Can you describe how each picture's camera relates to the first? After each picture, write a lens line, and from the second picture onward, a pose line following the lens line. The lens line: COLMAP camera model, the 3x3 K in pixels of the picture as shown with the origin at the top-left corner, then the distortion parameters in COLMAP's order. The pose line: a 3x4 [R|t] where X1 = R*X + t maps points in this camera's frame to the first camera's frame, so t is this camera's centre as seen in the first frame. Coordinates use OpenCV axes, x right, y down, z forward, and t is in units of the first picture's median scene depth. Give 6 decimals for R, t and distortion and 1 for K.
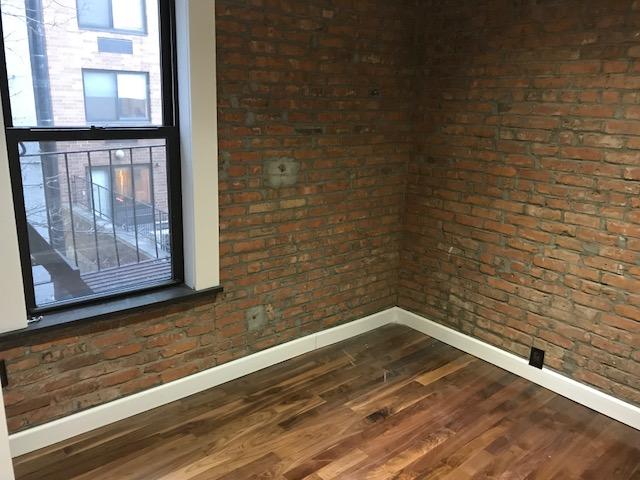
lens RADIAL K [[524.4, 0, 325.3], [0, 524.4, 238.2], [0, 0, 1]] dist [0.045016, -0.060594]
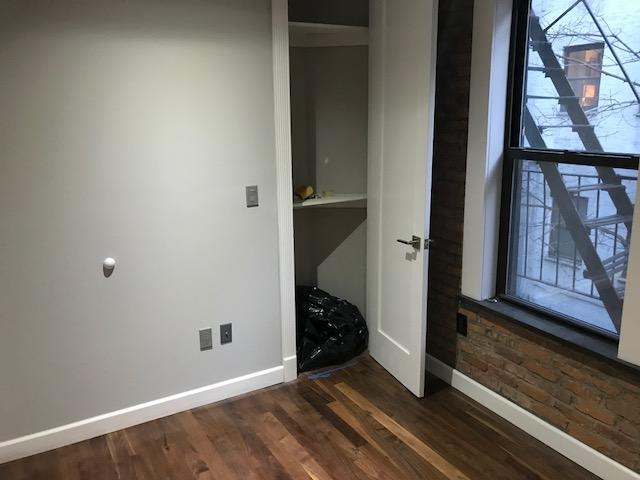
lens RADIAL K [[524.4, 0, 319.4], [0, 524.4, 239.4], [0, 0, 1]] dist [0.045016, -0.060594]
pose [[-0.153082, 0.209037, -0.965852, 0.508941], [-0.264983, 0.932896, 0.243903, -0.130784], [0.952024, 0.293271, -0.087418, 0.506060]]
